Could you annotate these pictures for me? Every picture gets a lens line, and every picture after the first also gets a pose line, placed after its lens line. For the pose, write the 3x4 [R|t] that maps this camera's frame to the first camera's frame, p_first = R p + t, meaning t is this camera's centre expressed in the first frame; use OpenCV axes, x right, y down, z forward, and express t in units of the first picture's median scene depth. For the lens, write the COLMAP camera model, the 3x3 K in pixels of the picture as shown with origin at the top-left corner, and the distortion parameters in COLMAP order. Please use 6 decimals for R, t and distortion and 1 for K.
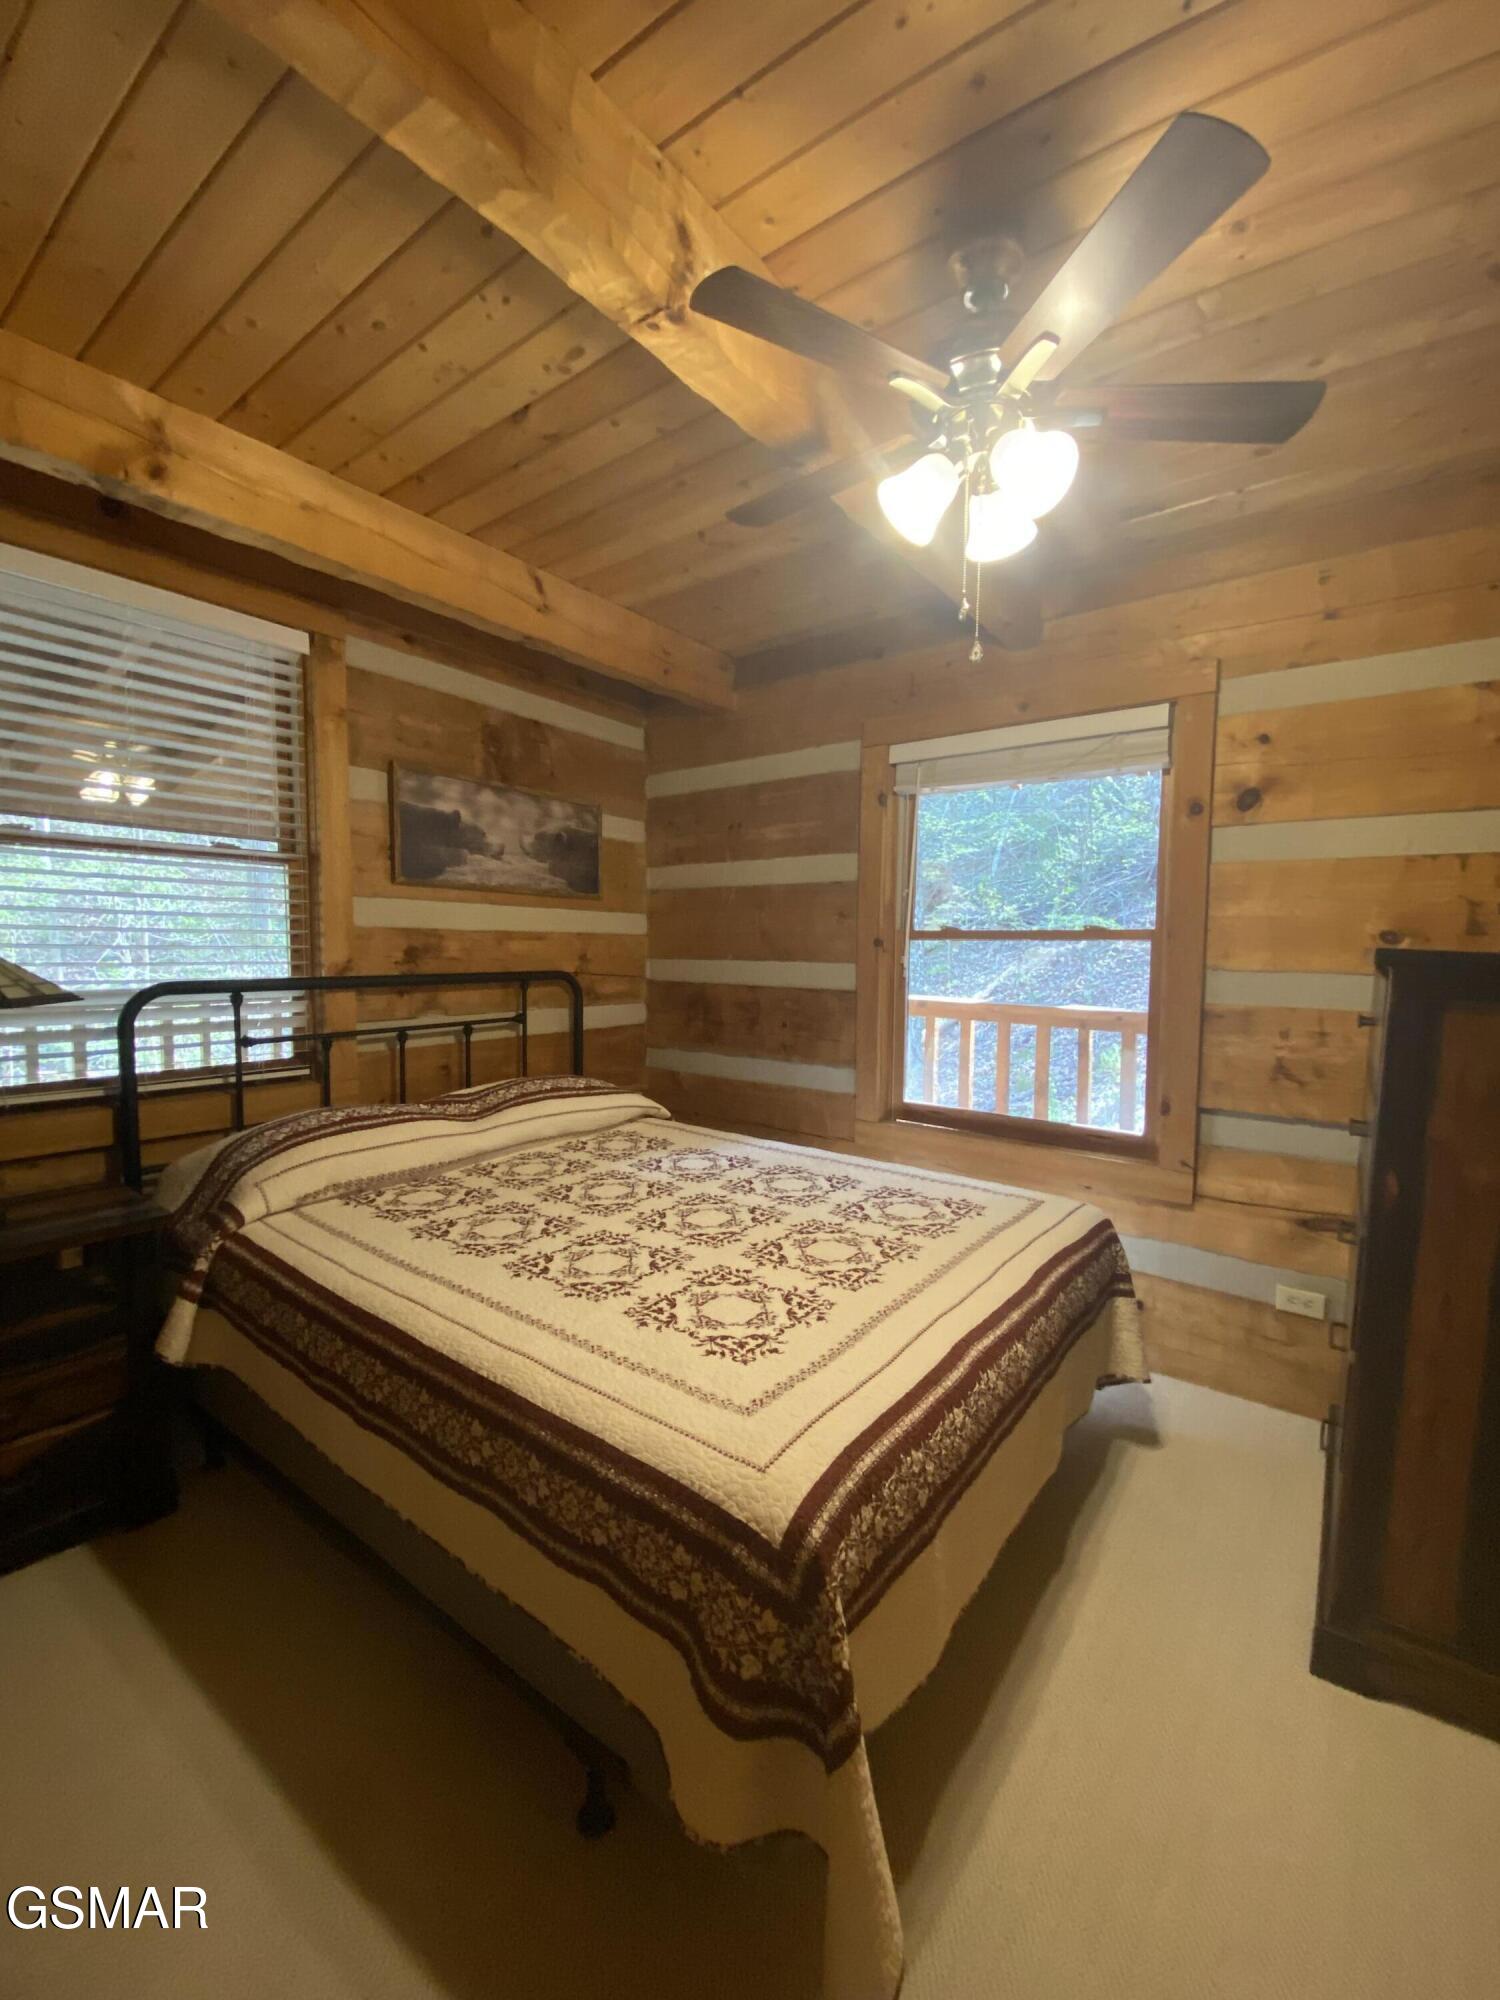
lens RADIAL K [[811.7, 0, 750.0], [0, 811.7, 1000.0], [0, 0, 1]] dist [-0.001020, -0.000239]
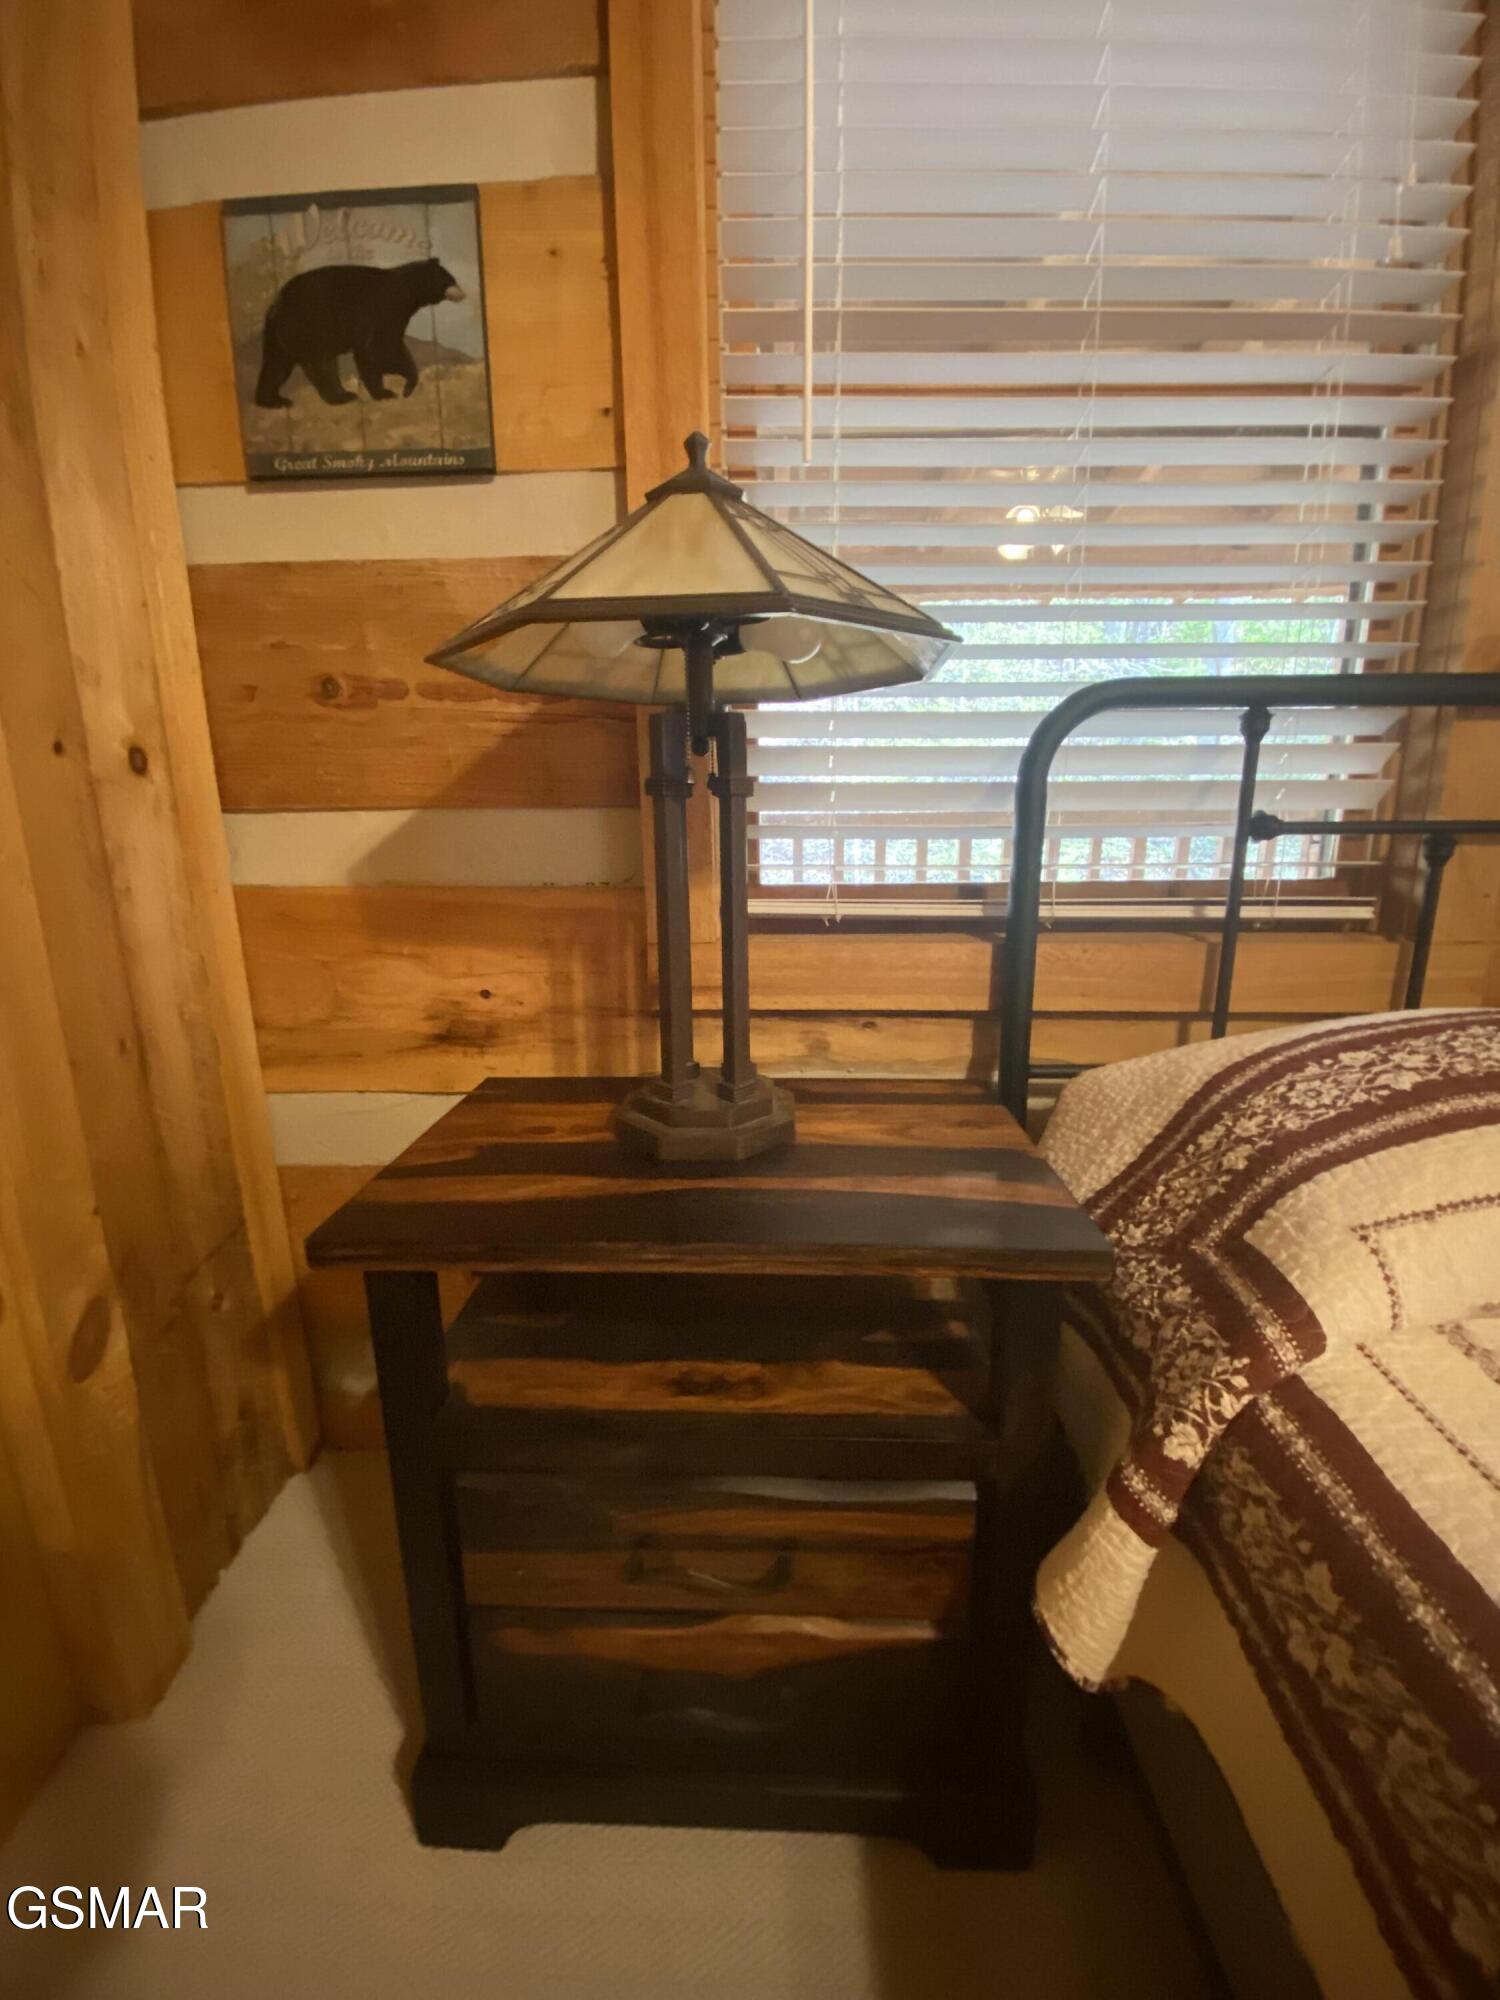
lens RADIAL K [[801.8, 0, 750.0], [0, 801.8, 1000.0], [0, 0, 1]] dist [0.017540, -0.019860]
pose [[0.573958, 0.163682, -0.802359, -0.485904], [-0.041576, 0.984381, 0.171074, 0.094194], [0.817829, -0.064831, 0.571798, 0.610780]]
